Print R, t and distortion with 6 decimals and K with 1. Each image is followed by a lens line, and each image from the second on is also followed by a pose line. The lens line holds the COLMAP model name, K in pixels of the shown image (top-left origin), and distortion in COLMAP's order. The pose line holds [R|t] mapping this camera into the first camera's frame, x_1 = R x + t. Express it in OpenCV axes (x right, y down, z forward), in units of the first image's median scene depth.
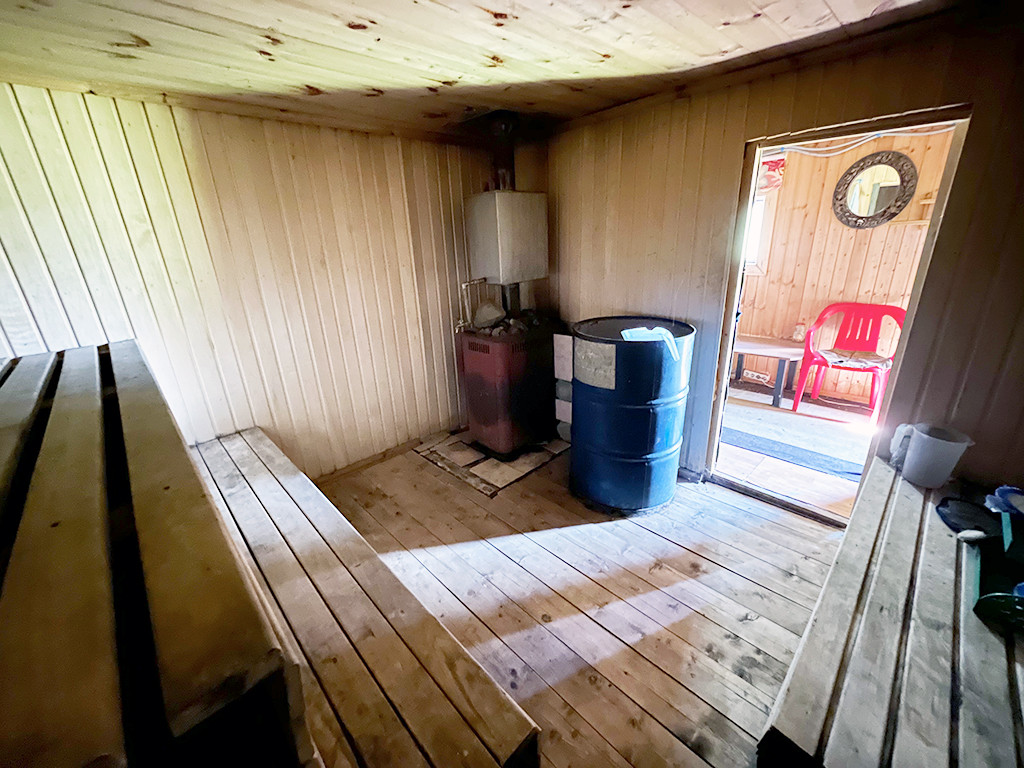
lens RADIAL K [[413.1, 0, 513.2], [0, 413.1, 381.7], [0, 0, 1]] dist [-0.000764, 0.000368]
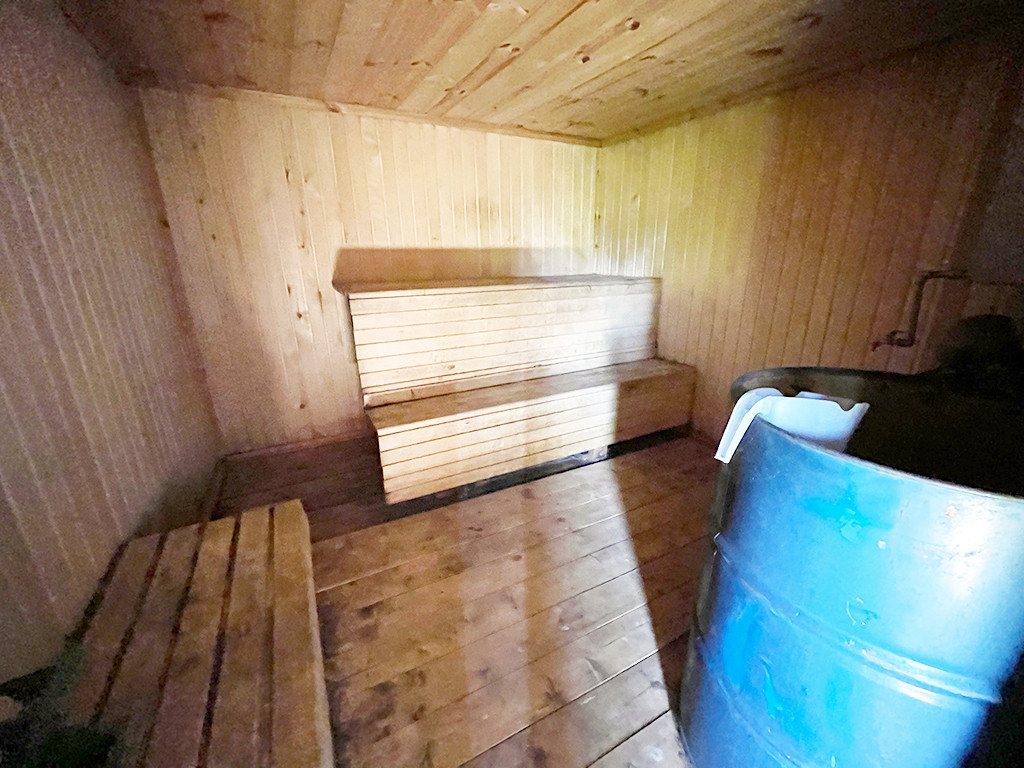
lens RADIAL K [[413.1, 0, 512.9], [0, 413.1, 382.5], [0, 0, 1]] dist [-0.000764, 0.000368]
pose [[-0.269462, 0.324558, -0.906671, 1.012888], [-0.307280, 0.863304, 0.400357, -0.277642], [0.912671, 0.386483, -0.132898, 1.063342]]
